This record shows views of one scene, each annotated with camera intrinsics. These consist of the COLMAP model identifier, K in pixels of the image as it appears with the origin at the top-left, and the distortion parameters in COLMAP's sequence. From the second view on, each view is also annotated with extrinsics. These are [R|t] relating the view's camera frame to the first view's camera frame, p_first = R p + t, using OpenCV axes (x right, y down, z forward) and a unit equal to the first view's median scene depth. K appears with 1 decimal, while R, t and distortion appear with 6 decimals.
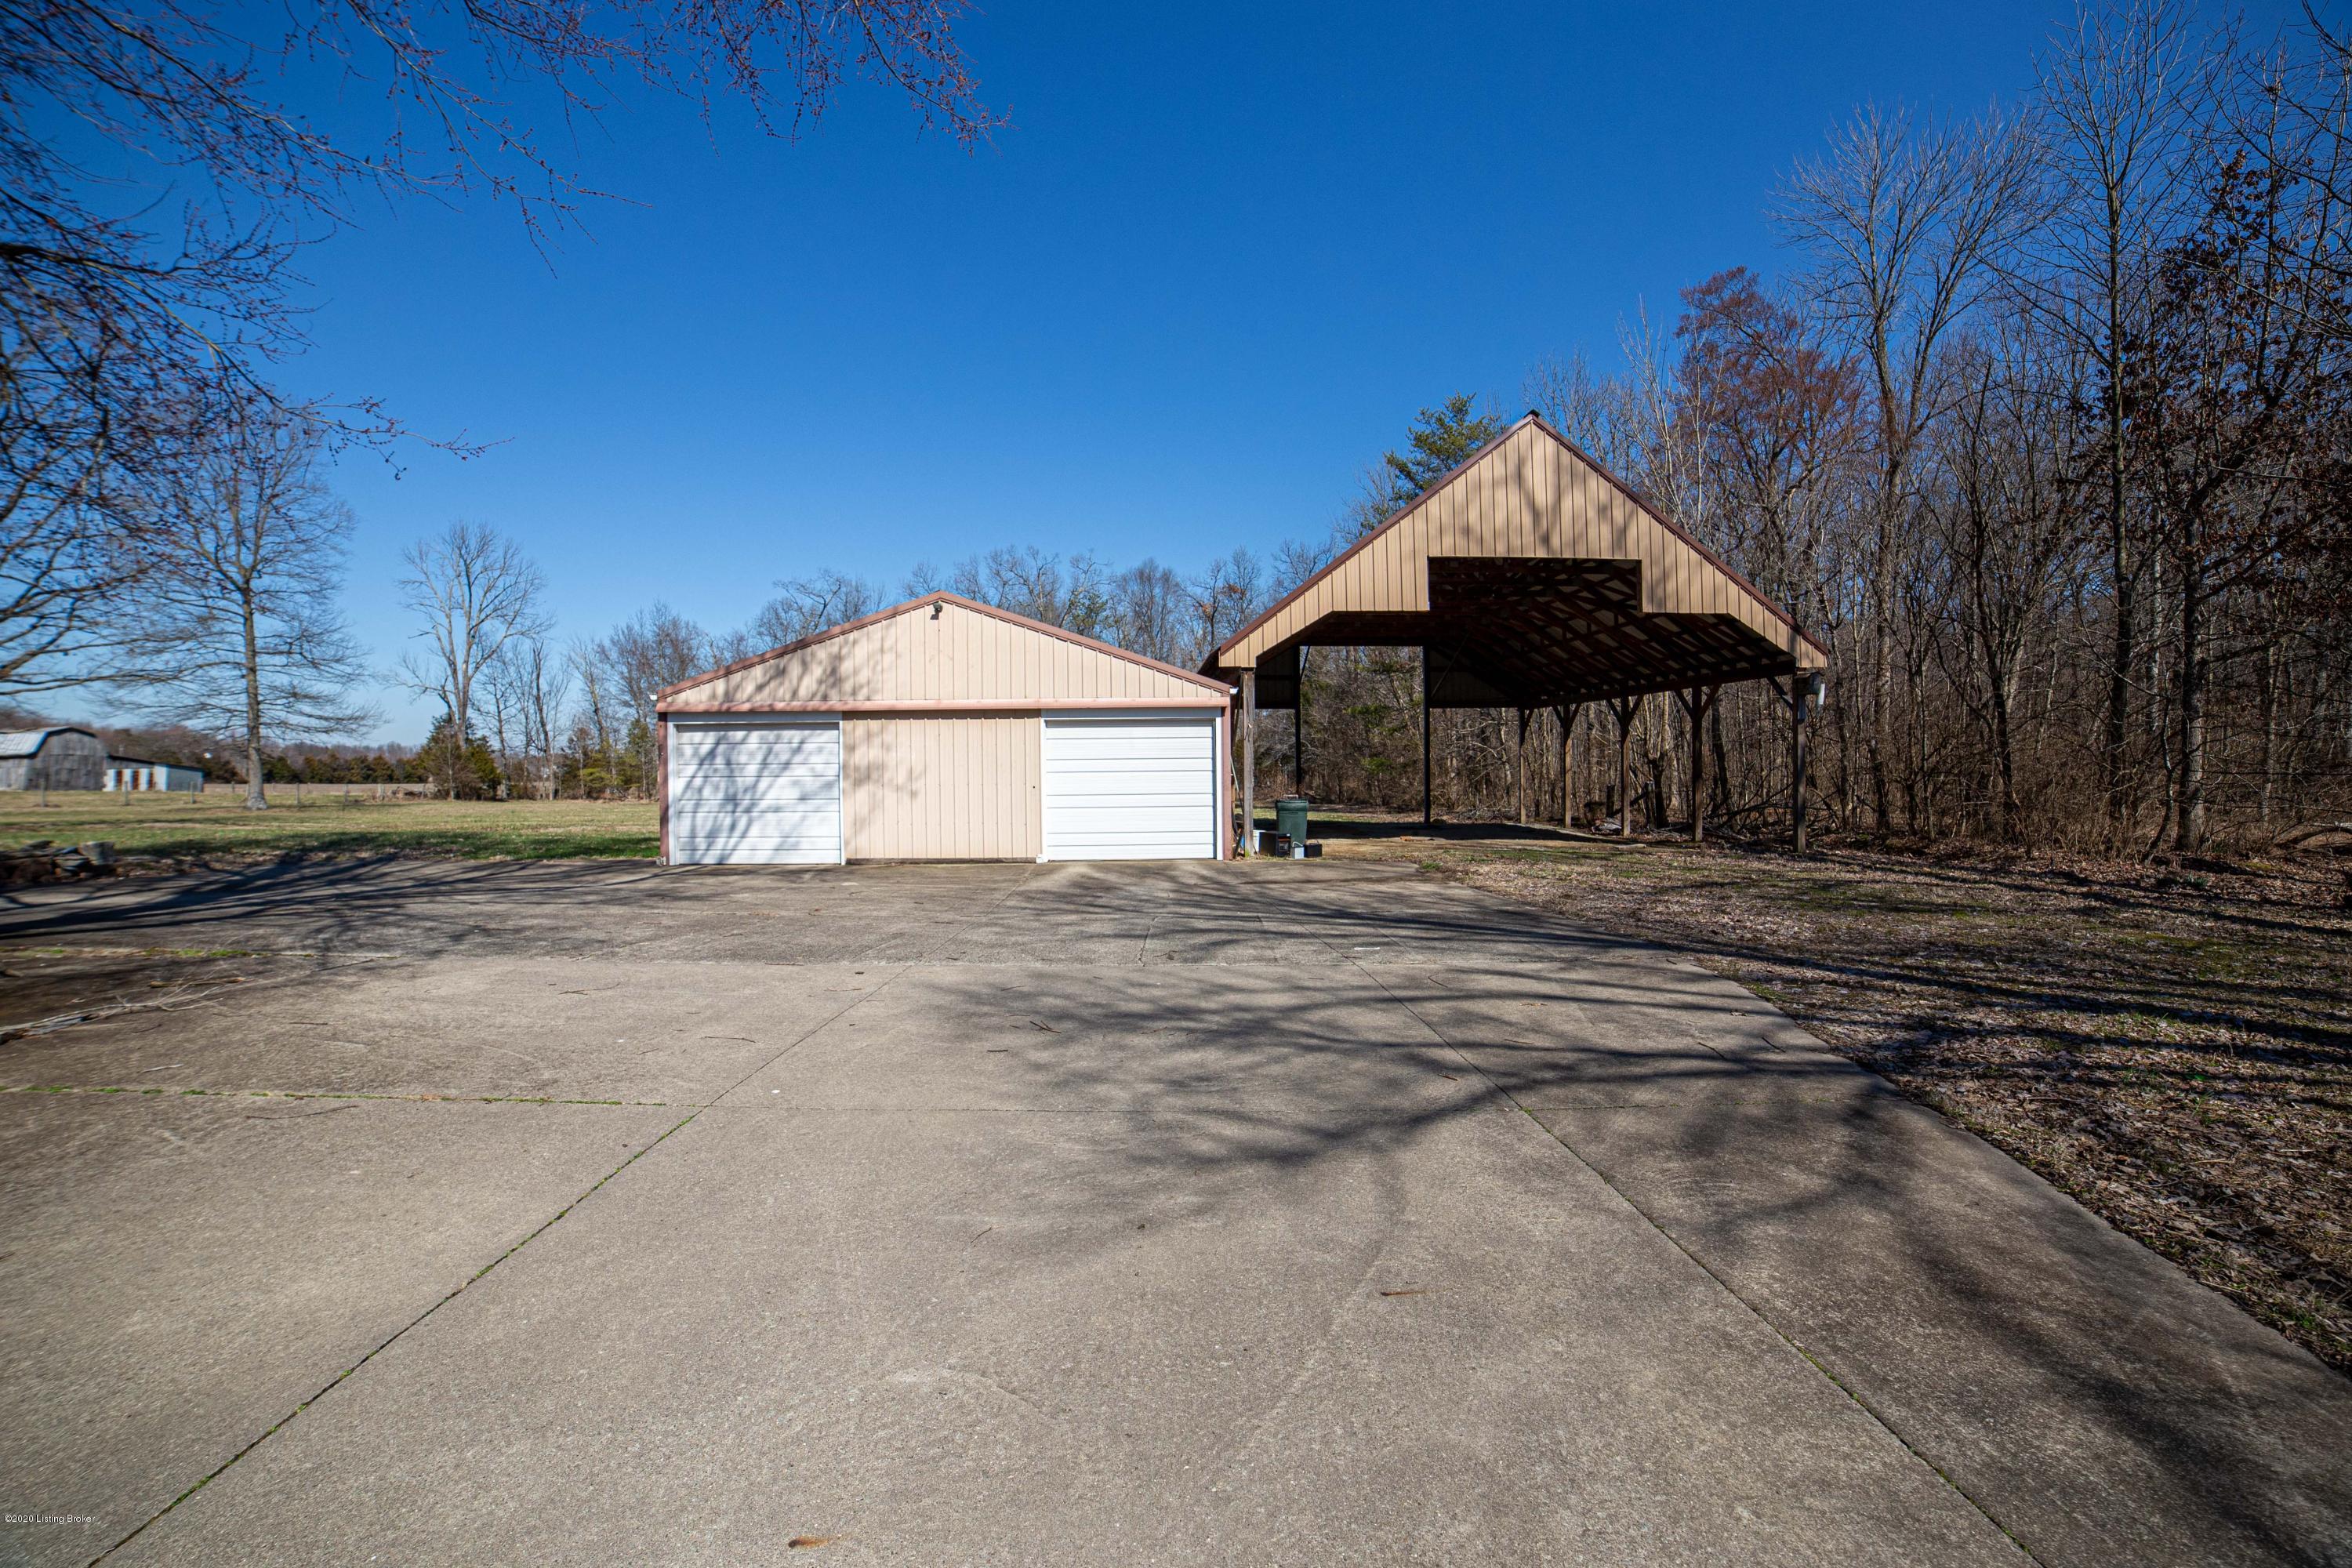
lens RADIAL K [[951.3, 0, 1176.0], [0, 951.3, 784.0], [0, 0, 1]] dist [-0.000060, -0.000011]
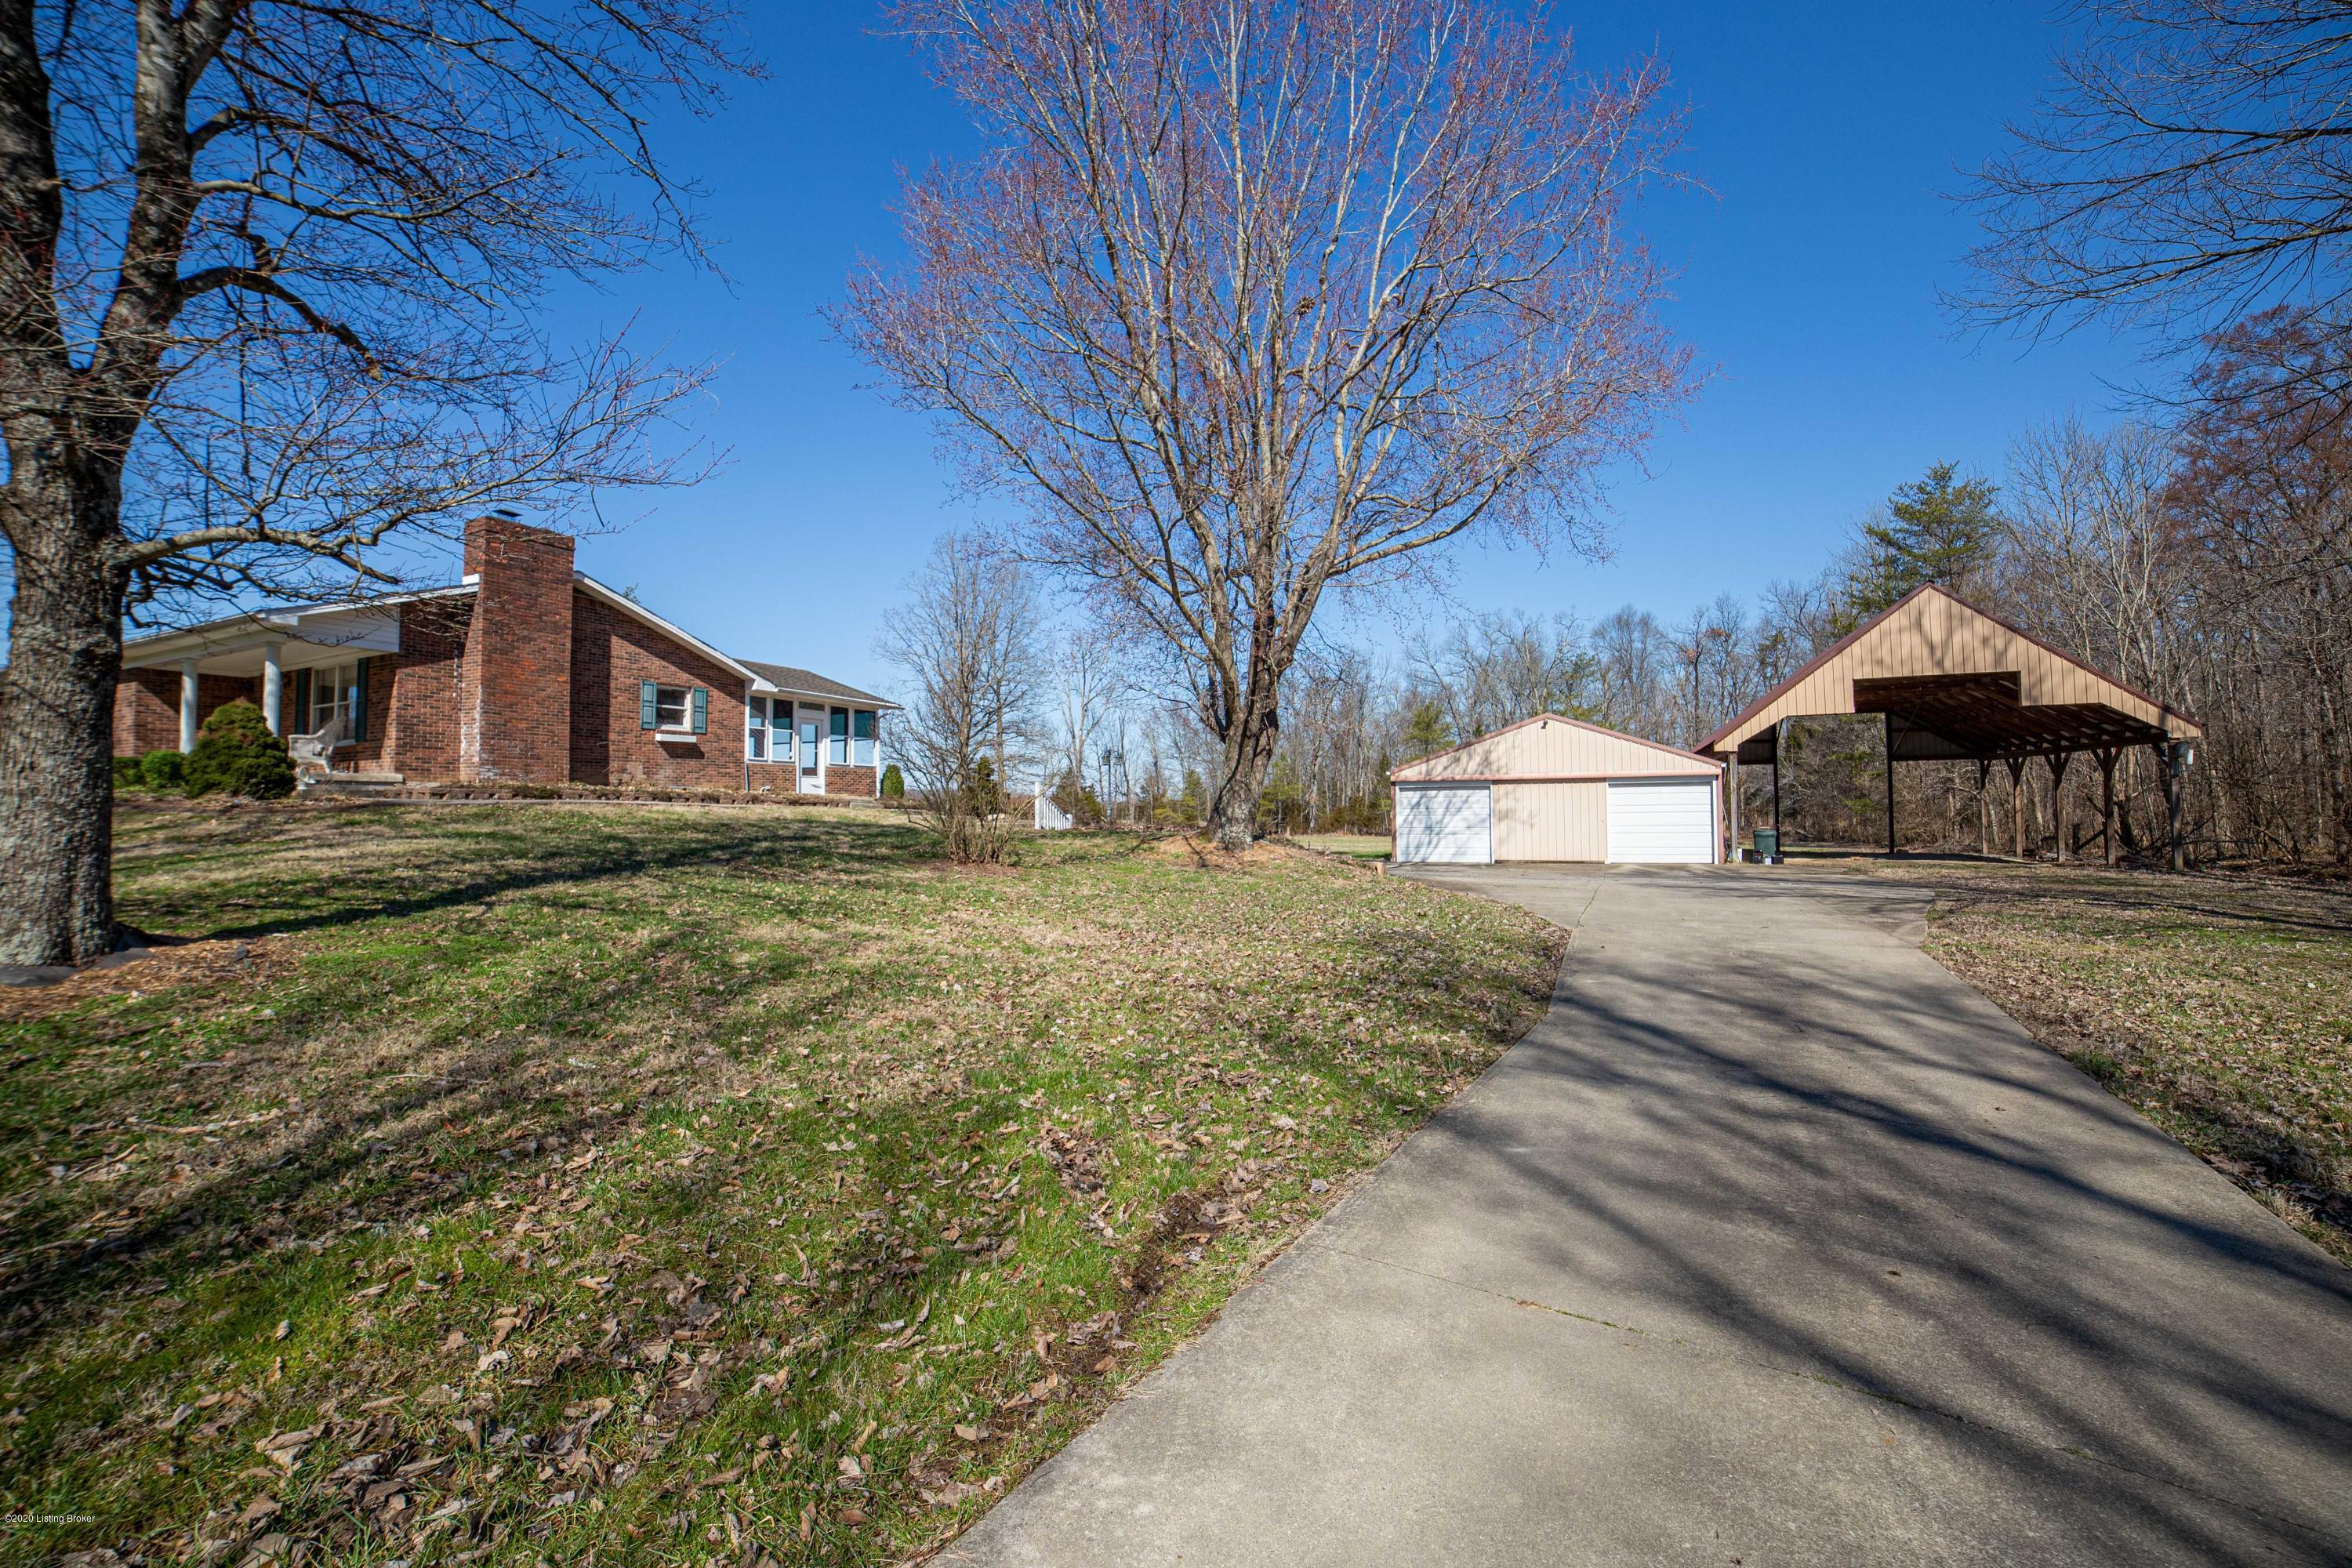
lens RADIAL K [[1013.5, 0, 1176.0], [0, 1013.5, 784.0], [0, 0, 1]] dist [-0.096181, 0.033867]
pose [[0.903631, -0.009431, -0.428207, -0.064379], [-0.008137, 0.999199, -0.039178, 0.011056], [0.428234, 0.038887, 0.902831, -0.933767]]
